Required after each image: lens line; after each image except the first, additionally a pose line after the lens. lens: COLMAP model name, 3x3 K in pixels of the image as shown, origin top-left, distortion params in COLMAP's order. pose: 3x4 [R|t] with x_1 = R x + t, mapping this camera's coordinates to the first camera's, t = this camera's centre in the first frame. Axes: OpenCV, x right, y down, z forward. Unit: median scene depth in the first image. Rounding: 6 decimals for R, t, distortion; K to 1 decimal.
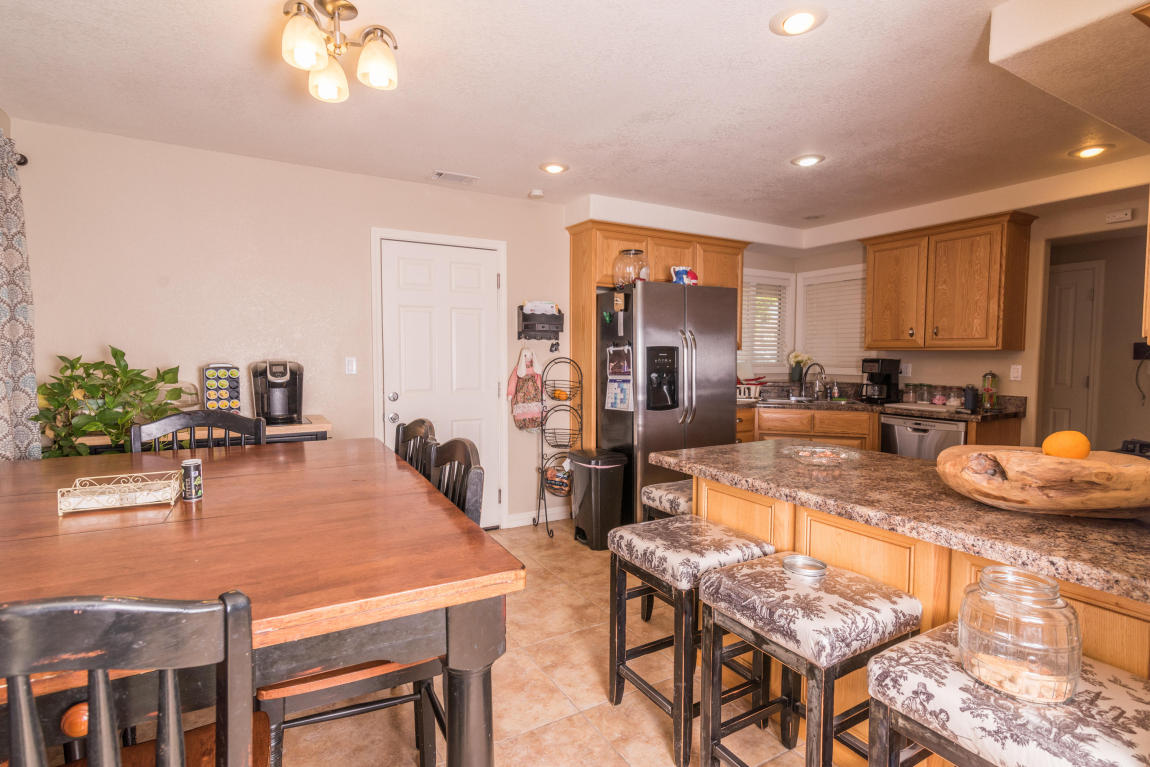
lens RADIAL K [[566.4, 0, 568.8], [0, 566.4, 385.1], [0, 0, 1]] dist [-0.014671, 0.000574]
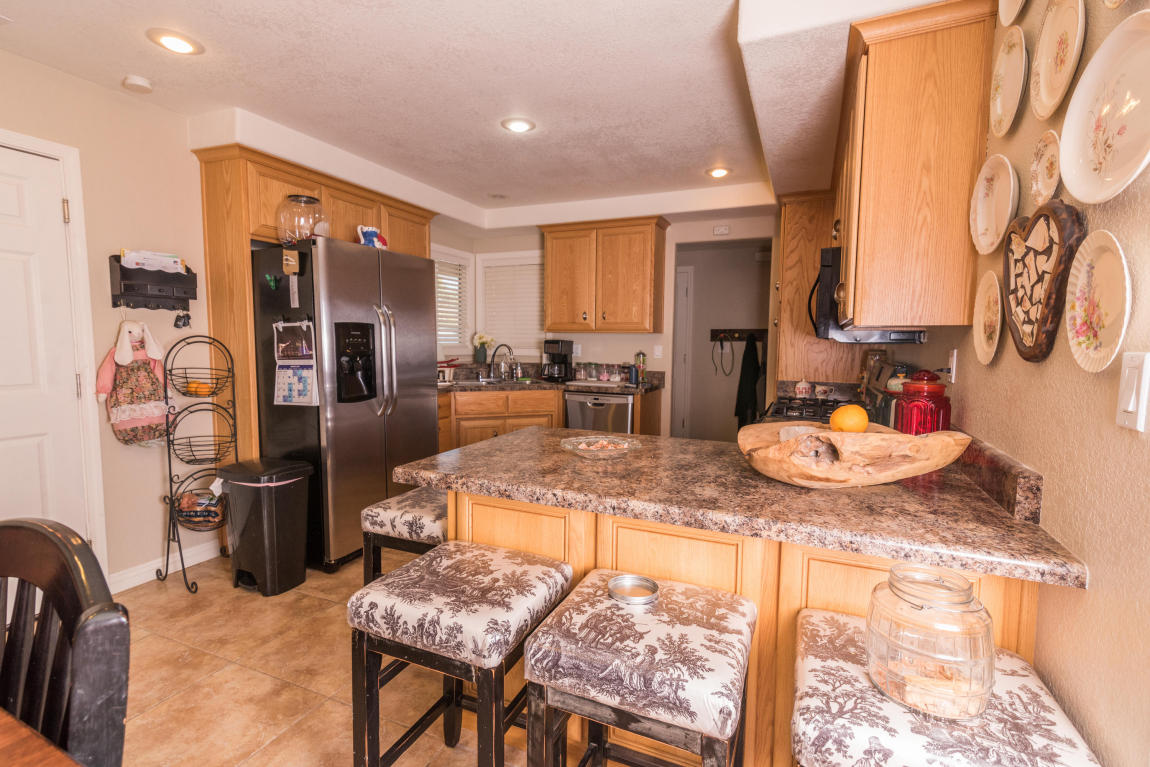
lens RADIAL K [[542.8, 0, 585.4], [0, 542.8, 384.7], [0, 0, 1]] dist [0.008473, -0.000096]
pose [[0.797680, -0.044218, 0.601458, -0.041101], [0.024757, 0.998869, 0.040601, -0.003694], [-0.602572, -0.017496, 0.797872, 0.181553]]
